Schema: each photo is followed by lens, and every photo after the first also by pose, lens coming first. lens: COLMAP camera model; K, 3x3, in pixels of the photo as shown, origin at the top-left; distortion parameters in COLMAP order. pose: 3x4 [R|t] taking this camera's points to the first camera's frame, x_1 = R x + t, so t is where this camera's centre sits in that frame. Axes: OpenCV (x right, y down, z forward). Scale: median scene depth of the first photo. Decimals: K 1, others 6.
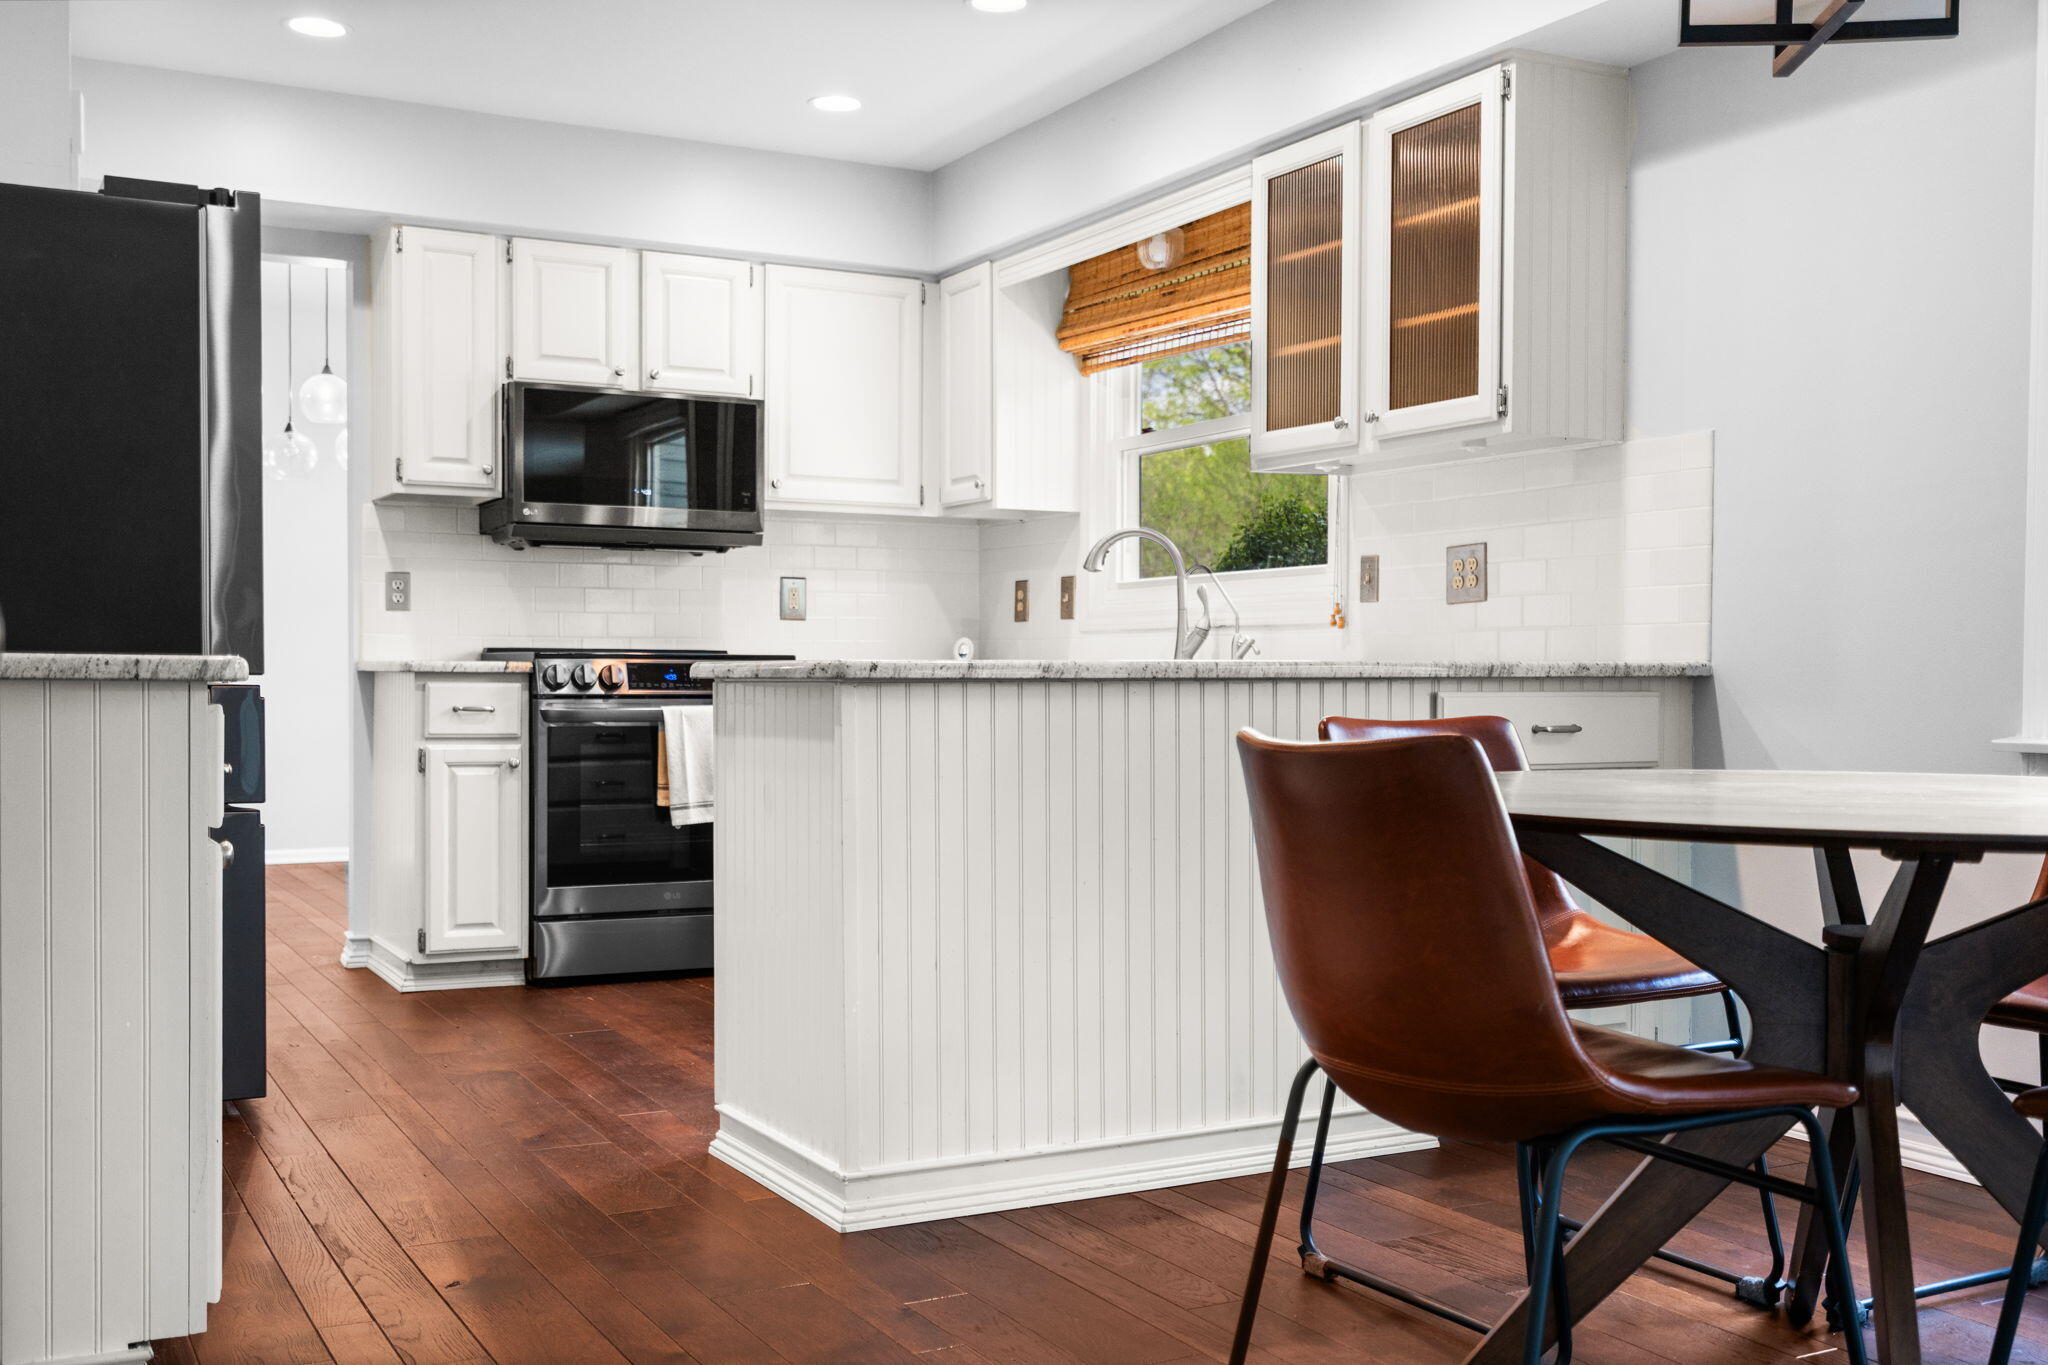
lens RADIAL K [[2047.6, 0, 1023.0], [0, 2047.6, 697.2], [0, 0, 1]] dist [0.009838, 0.000000]
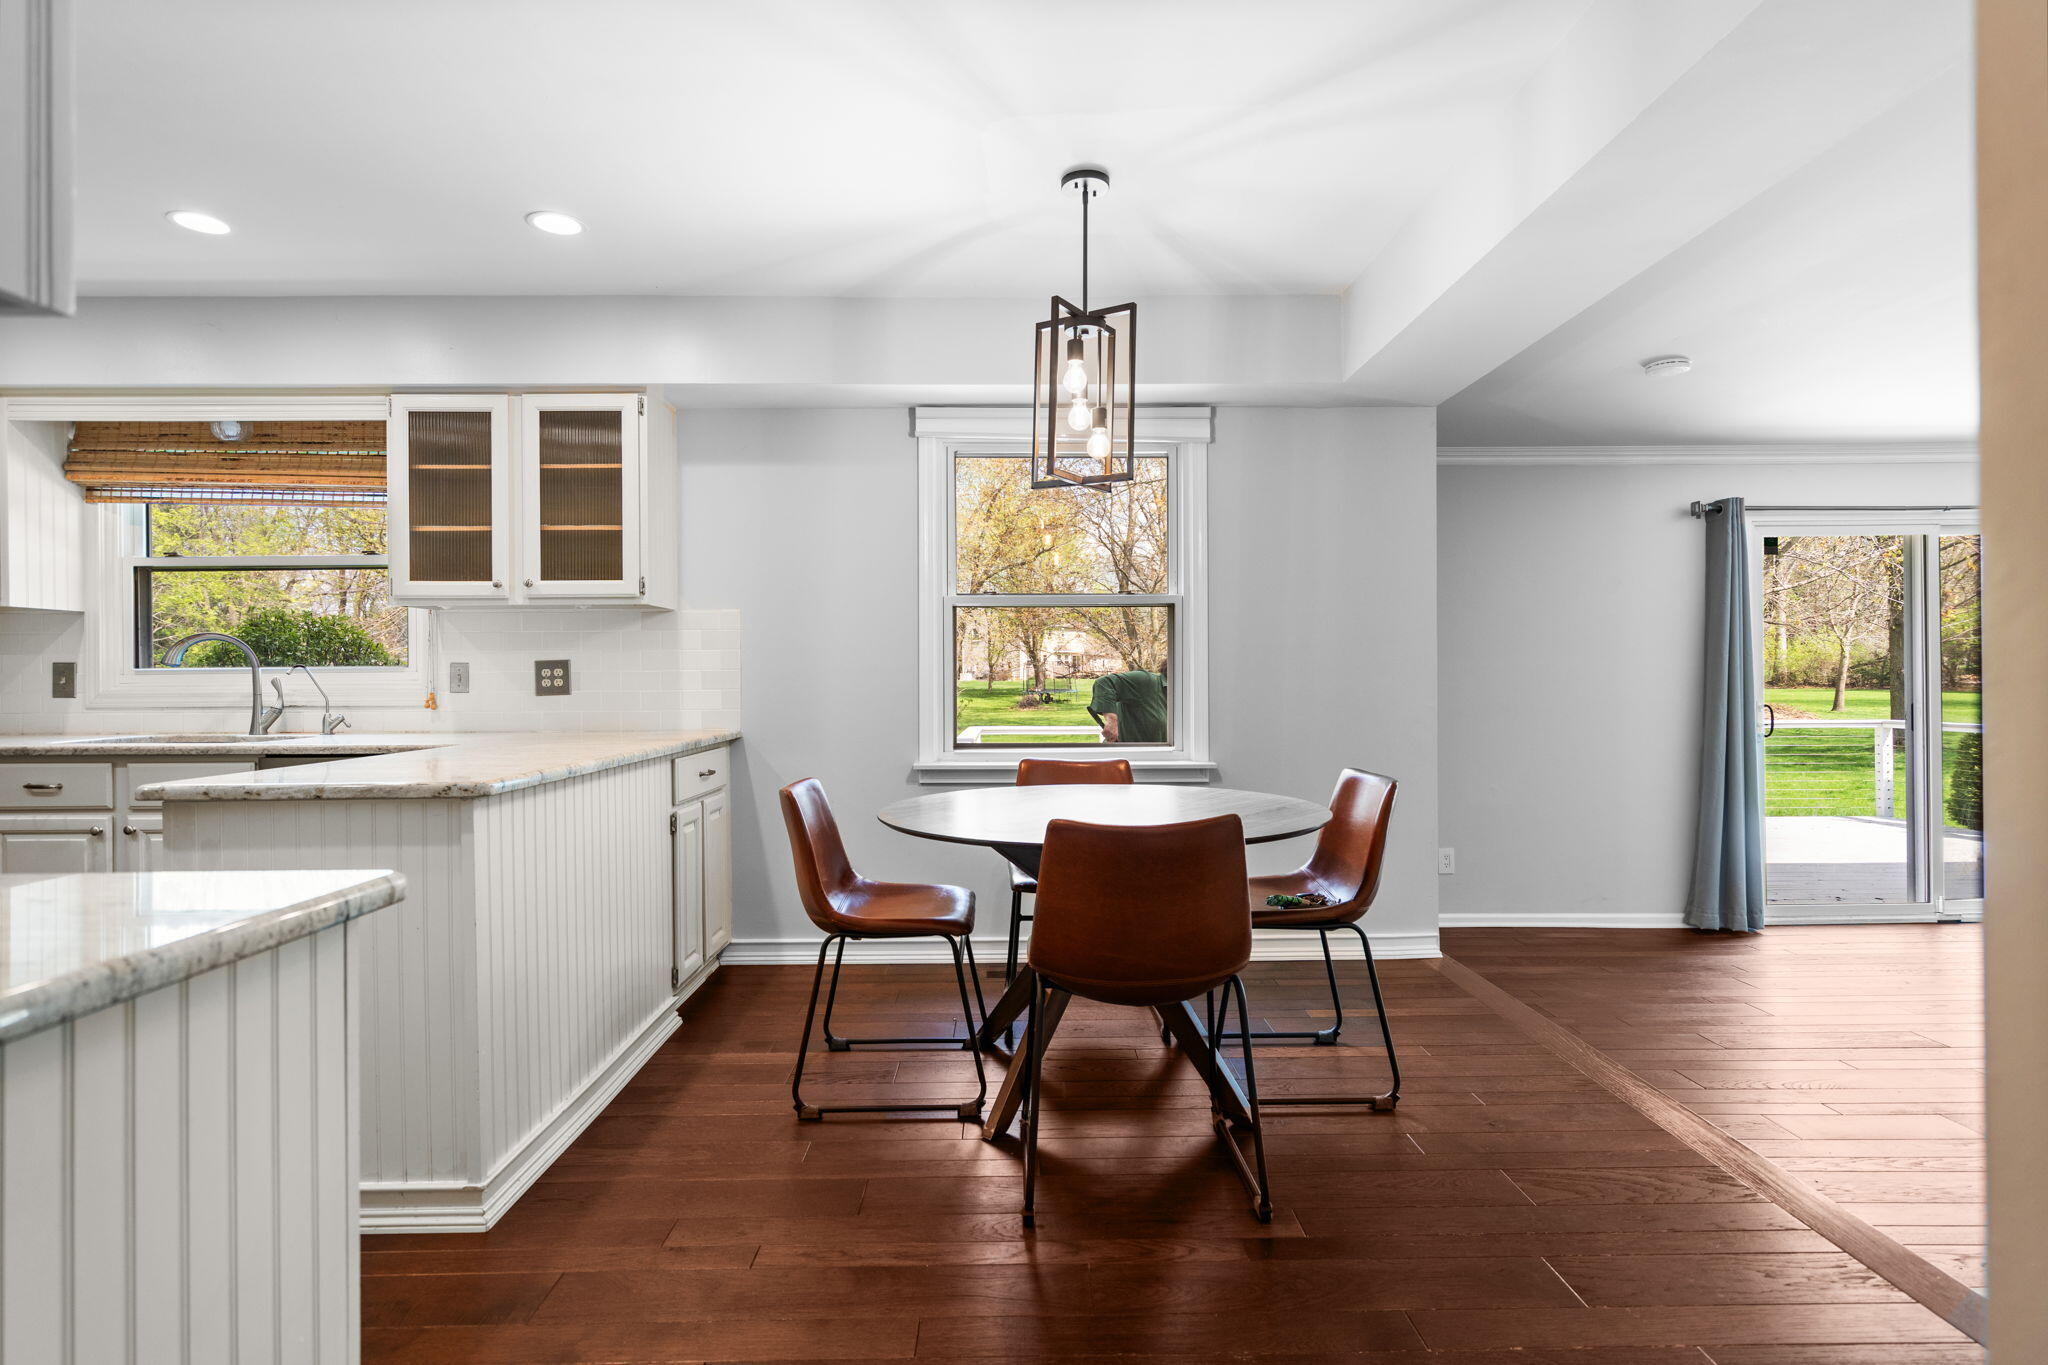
lens RADIAL K [[1013.6, 0, 1019.2], [0, 1013.6, 679.3], [0, 0, 1]] dist [-0.003664, 0.000189]
pose [[0.477664, -0.005496, 0.878525, -0.162224], [0.017315, 0.999845, -0.003159, -0.024851], [-0.878372, 0.016721, 0.477685, 0.136626]]
